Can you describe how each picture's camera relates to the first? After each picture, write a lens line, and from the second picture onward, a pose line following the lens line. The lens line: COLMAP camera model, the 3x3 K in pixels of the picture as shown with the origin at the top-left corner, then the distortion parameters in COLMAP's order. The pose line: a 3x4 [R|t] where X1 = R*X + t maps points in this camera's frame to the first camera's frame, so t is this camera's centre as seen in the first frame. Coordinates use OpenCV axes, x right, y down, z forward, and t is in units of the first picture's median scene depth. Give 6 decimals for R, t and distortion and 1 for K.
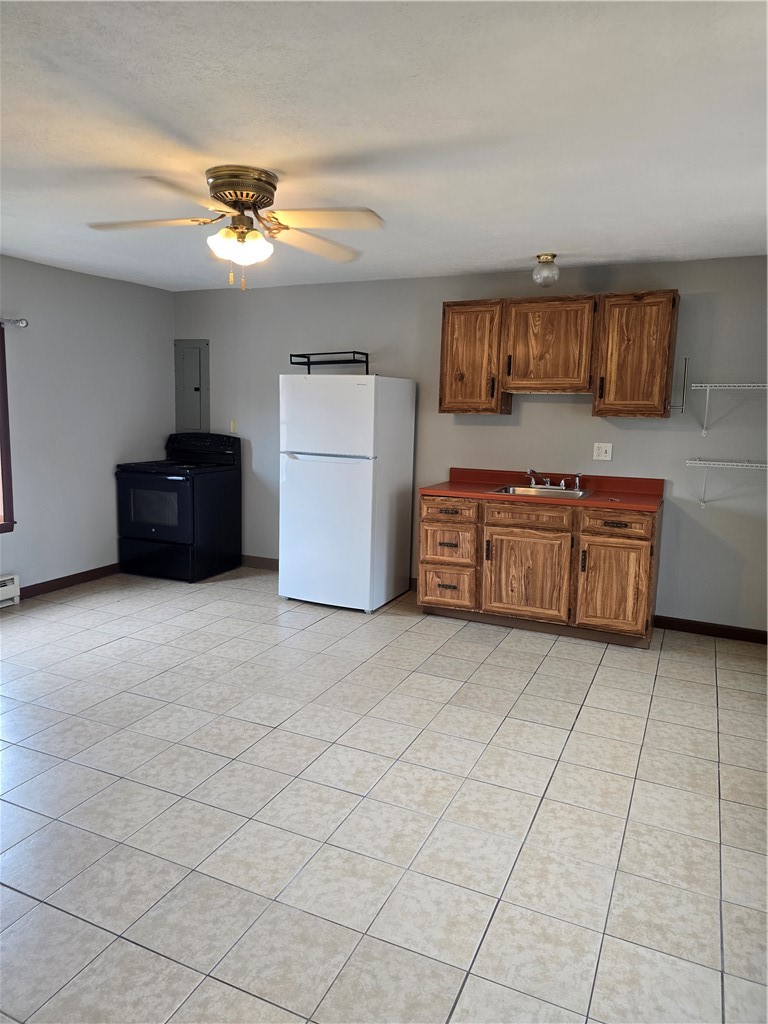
lens RADIAL K [[695.2, 0, 382.7], [0, 695.2, 504.5], [0, 0, 1]] dist [0.068851, -0.066984]
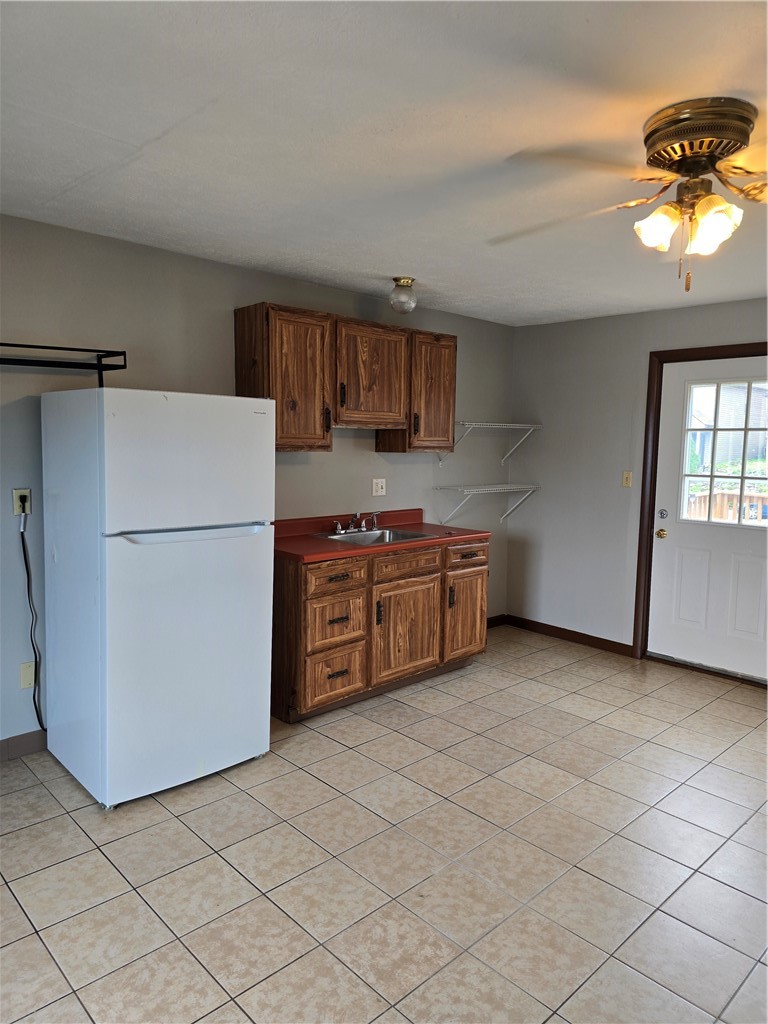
lens RADIAL K [[695.2, 0, 377.1], [0, 695.2, 508.6], [0, 0, 1]] dist [0.068851, -0.066984]
pose [[0.355824, -0.107323, 0.928370, -0.621003], [0.119381, 0.990466, 0.068745, -0.118418], [-0.926896, 0.086369, 0.365244, 0.683655]]
